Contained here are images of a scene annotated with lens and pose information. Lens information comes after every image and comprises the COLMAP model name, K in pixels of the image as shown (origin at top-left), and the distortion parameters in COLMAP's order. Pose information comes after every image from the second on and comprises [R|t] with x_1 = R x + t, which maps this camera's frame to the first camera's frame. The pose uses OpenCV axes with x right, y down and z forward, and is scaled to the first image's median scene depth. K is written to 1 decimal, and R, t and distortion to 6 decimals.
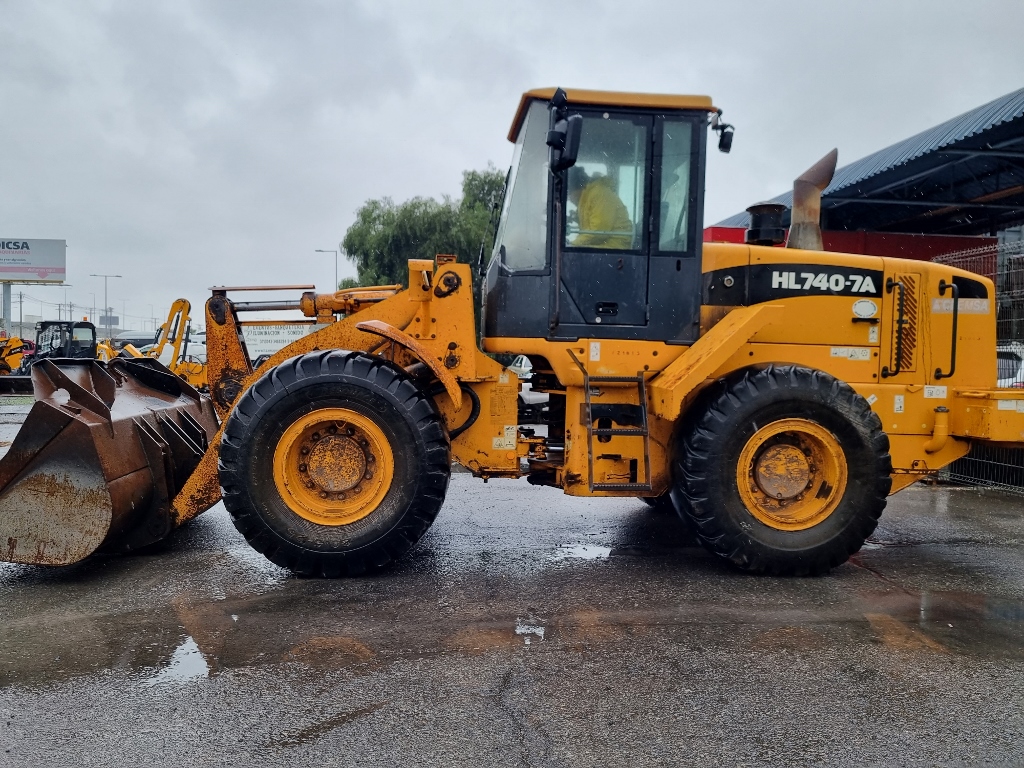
lens RADIAL K [[789.8, 0, 494.7], [0, 789.8, 371.9], [0, 0, 1]] dist [0.042470, -0.034362]
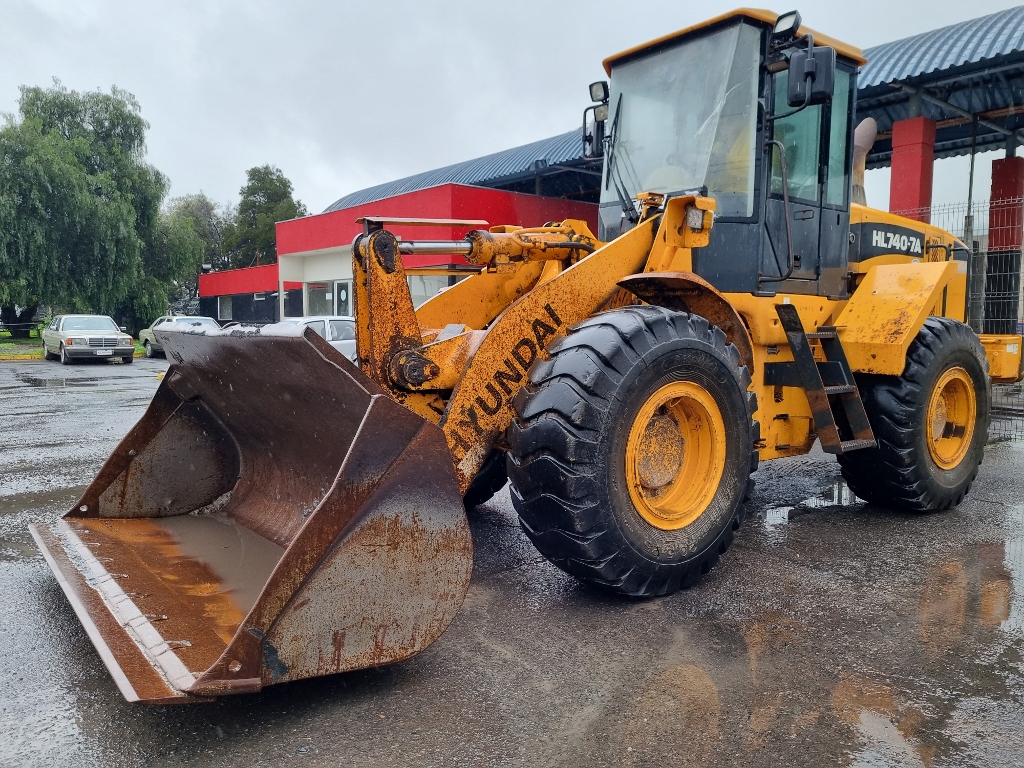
lens RADIAL K [[789.8, 0, 517.9], [0, 789.8, 385.4], [0, 0, 1]] dist [0.042470, -0.034362]
pose [[0.844930, -0.058816, 0.531633, -0.616245], [0.022428, 0.996957, 0.074652, -0.010225], [-0.534407, -0.051153, 0.843678, 0.345790]]
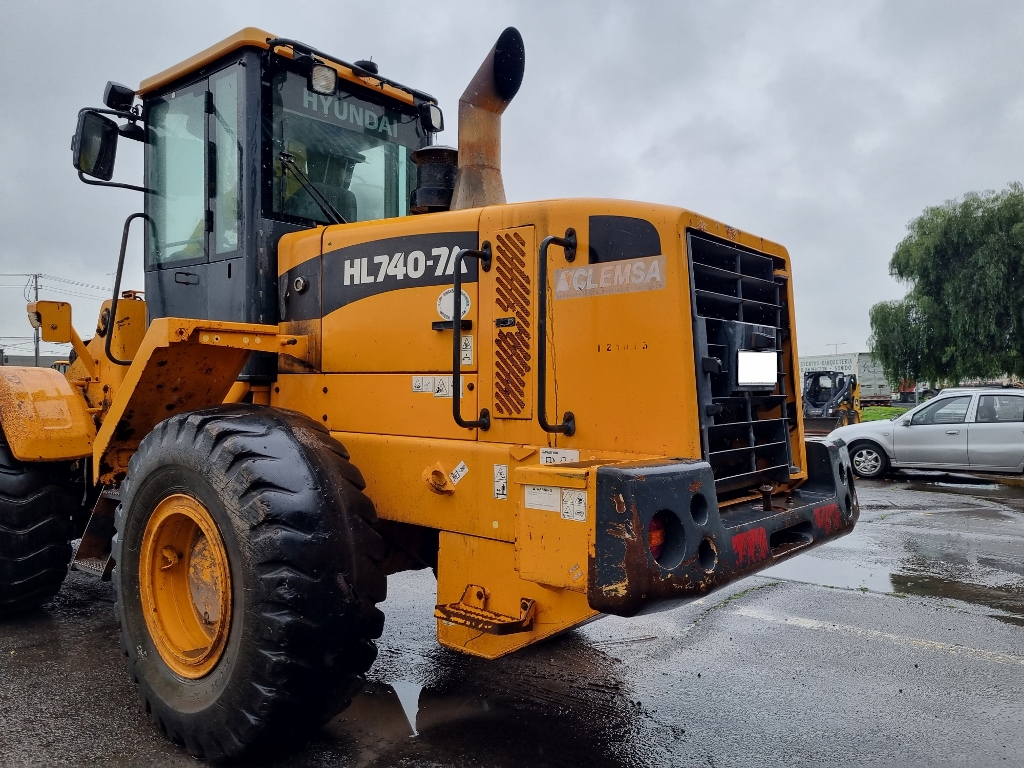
lens RADIAL K [[789.8, 0, 538.5], [0, 789.8, 377.1], [0, 0, 1]] dist [0.042470, -0.034362]
pose [[0.697139, -0.031313, -0.716252, 0.900456], [0.001565, 0.999110, -0.042156, -0.006005], [0.716934, 0.028268, 0.696567, 0.664736]]
